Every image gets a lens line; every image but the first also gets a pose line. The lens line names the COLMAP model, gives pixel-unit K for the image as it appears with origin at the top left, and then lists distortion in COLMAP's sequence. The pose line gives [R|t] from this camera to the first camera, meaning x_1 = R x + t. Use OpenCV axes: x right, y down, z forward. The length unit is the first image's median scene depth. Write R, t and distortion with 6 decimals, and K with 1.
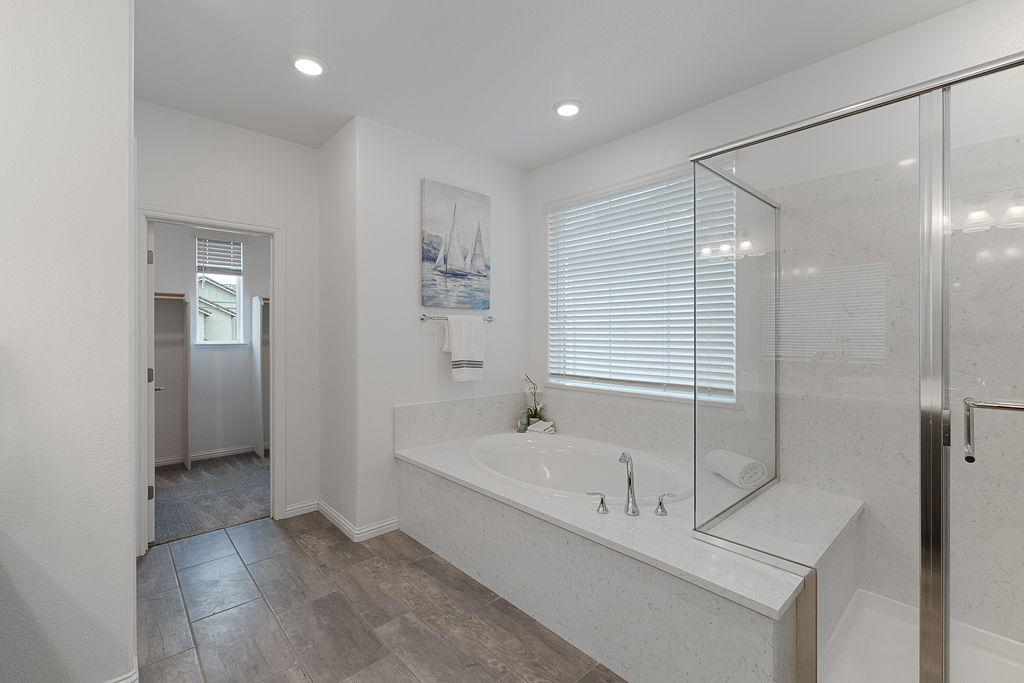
lens RADIAL K [[443.7, 0, 508.9], [0, 443.7, 336.8], [0, 0, 1]] dist [-0.000450, 0.000587]
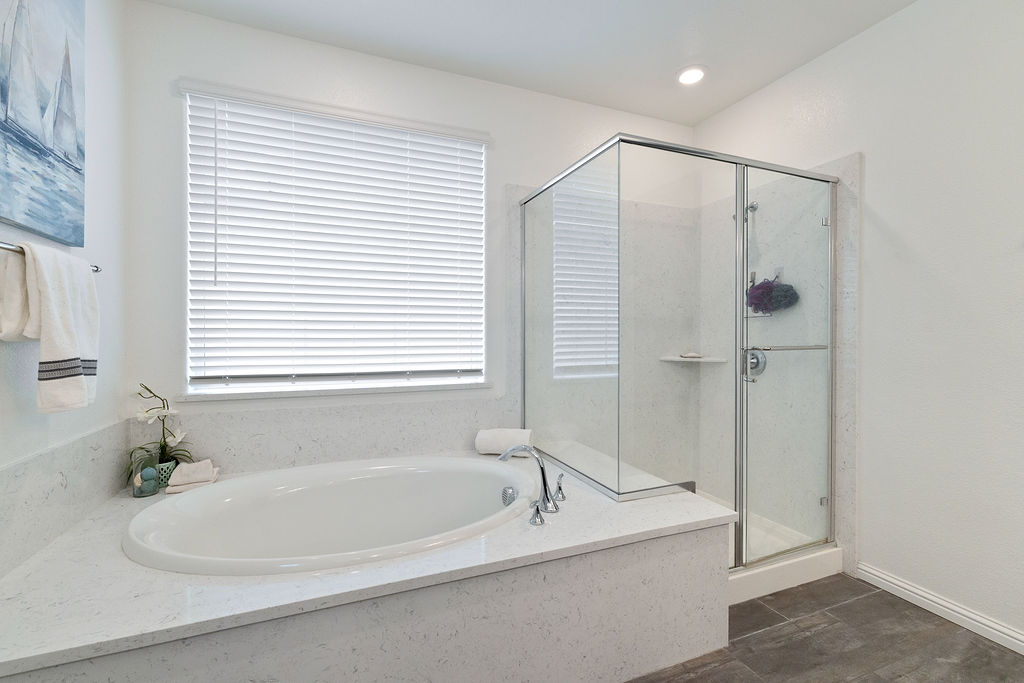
lens RADIAL K [[443.7, 0, 515.0], [0, 443.7, 334.3], [0, 0, 1]] dist [-0.000450, 0.000587]
pose [[0.339872, -0.002545, 0.940468, -0.347852], [0.001629, 0.999996, 0.002118, 0.029781], [-0.940470, 0.000812, 0.339875, 0.469956]]
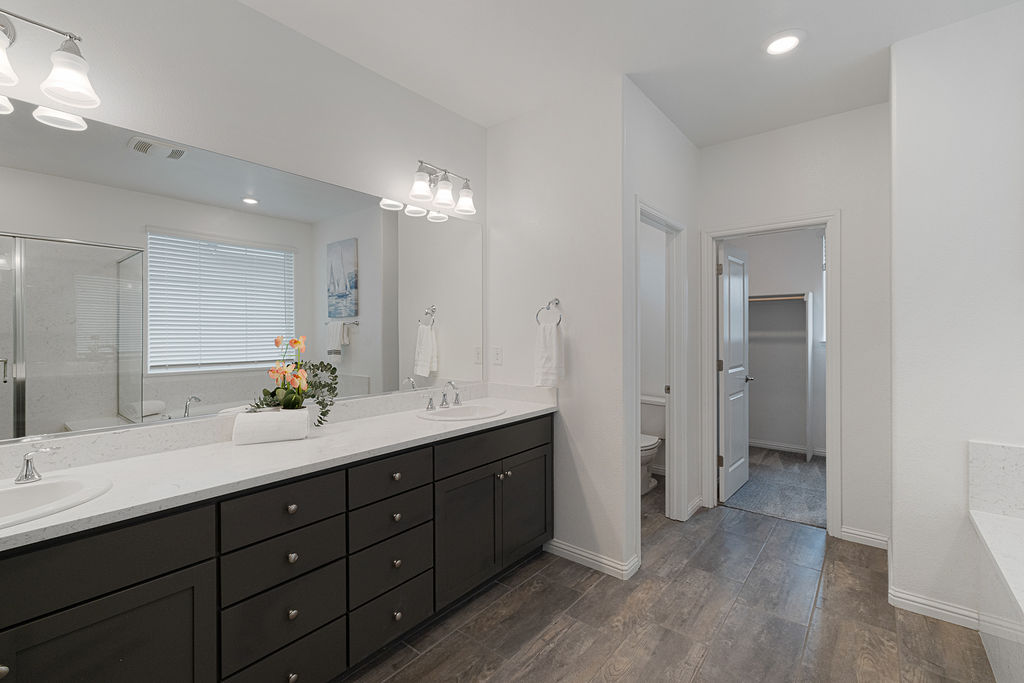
lens RADIAL K [[443.7, 0, 511.1], [0, 443.7, 334.2], [0, 0, 1]] dist [-0.000450, 0.000587]
pose [[0.146614, 0.003931, -0.989186, 0.274518], [-0.003679, 0.999987, 0.003429, -0.001315], [0.989187, 0.003136, 0.146626, 0.212489]]
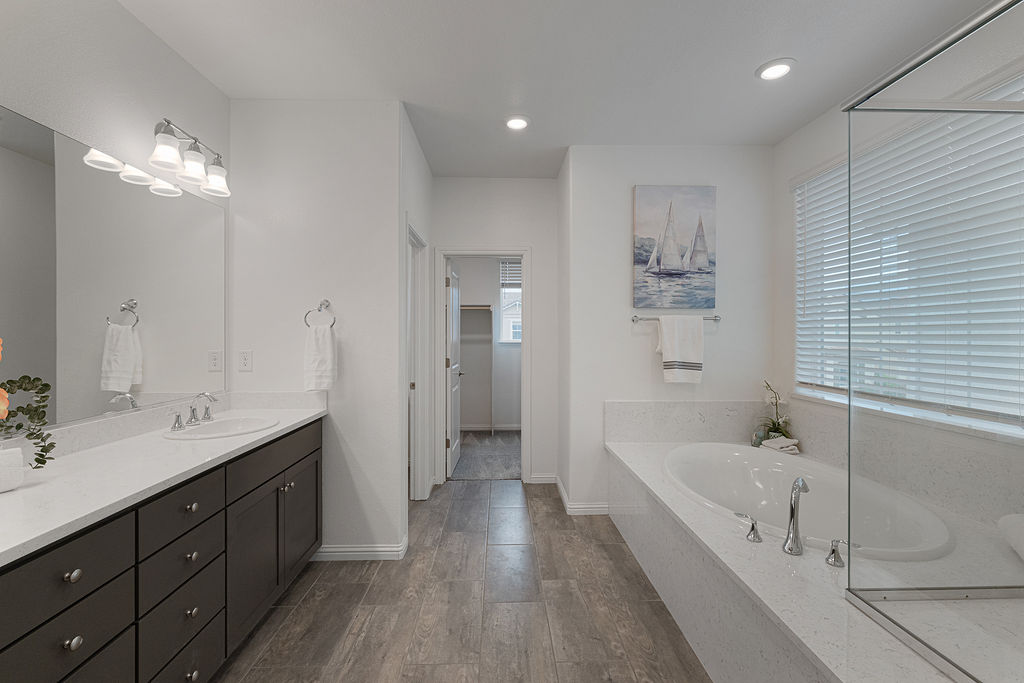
lens RADIAL K [[443.7, 0, 509.7], [0, 443.7, 336.8], [0, 0, 1]] dist [-0.000450, 0.000587]
pose [[0.760064, 0.002893, -0.649842, 0.253737], [-0.004451, 0.999990, -0.000754, 0.000972], [0.649833, 0.003465, 0.760069, 0.018138]]
